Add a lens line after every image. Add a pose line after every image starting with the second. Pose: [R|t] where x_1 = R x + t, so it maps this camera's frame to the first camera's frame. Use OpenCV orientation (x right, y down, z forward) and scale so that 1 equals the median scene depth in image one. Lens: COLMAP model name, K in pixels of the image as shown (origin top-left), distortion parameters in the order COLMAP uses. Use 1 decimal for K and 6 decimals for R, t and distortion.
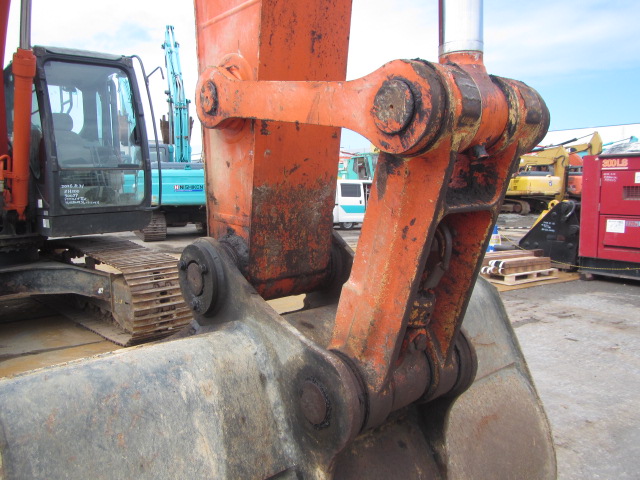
lens RADIAL K [[521.8, 0, 317.3], [0, 521.8, 238.8], [0, 0, 1]] dist [-0.011863, -0.024869]
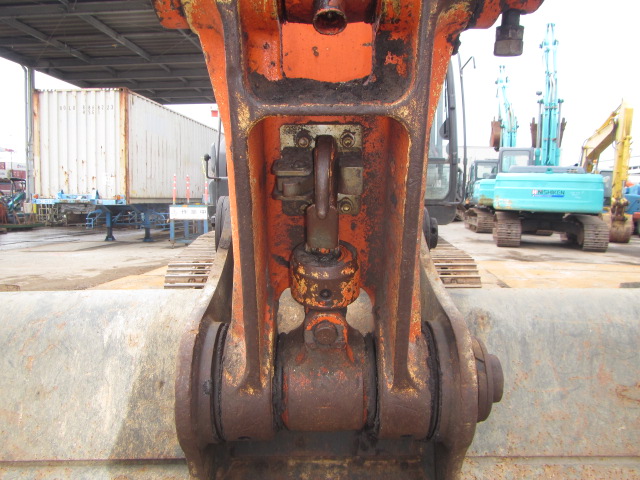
lens RADIAL K [[521.8, 0, 318.7], [0, 521.8, 245.3], [0, 0, 1]] dist [-0.011863, -0.024869]
pose [[0.774671, 0.085473, -0.626562, 0.104138], [-0.085910, 0.995862, 0.029634, 0.012267], [0.626502, 0.030871, 0.778808, 0.085594]]
